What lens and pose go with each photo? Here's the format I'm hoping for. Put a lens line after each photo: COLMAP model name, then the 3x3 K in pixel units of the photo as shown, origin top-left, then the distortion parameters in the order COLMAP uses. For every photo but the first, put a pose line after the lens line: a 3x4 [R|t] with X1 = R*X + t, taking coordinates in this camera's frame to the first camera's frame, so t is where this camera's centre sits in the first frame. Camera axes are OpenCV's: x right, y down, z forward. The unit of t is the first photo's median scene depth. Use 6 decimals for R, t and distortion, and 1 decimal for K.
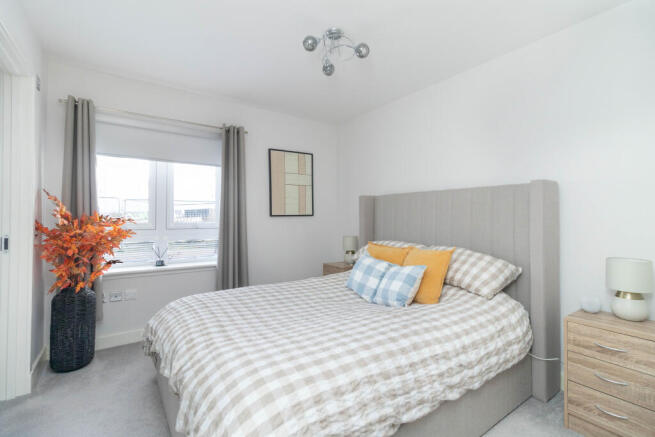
lens RADIAL K [[298.8, 0, 327.1], [0, 298.8, 216.1], [0, 0, 1]] dist [-0.000243, -0.000152]
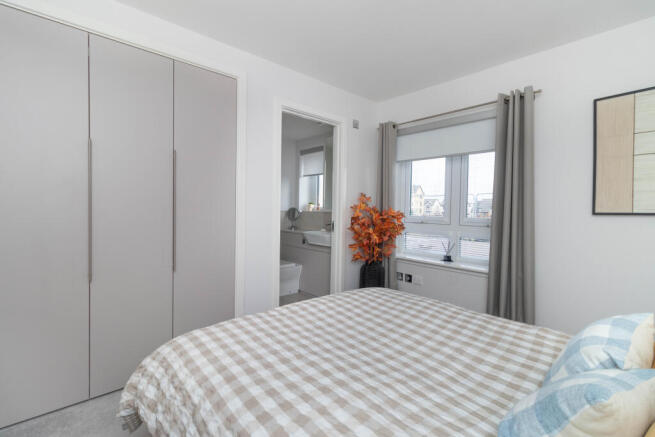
lens RADIAL K [[298.8, 0, 327.1], [0, 298.8, 216.1], [0, 0, 1]] dist [-0.000243, -0.000152]
pose [[0.115629, 0.027935, -0.992900, 0.380220], [-0.008235, 0.999597, 0.027164, -0.009493], [0.993258, 0.005036, 0.115812, 0.466117]]
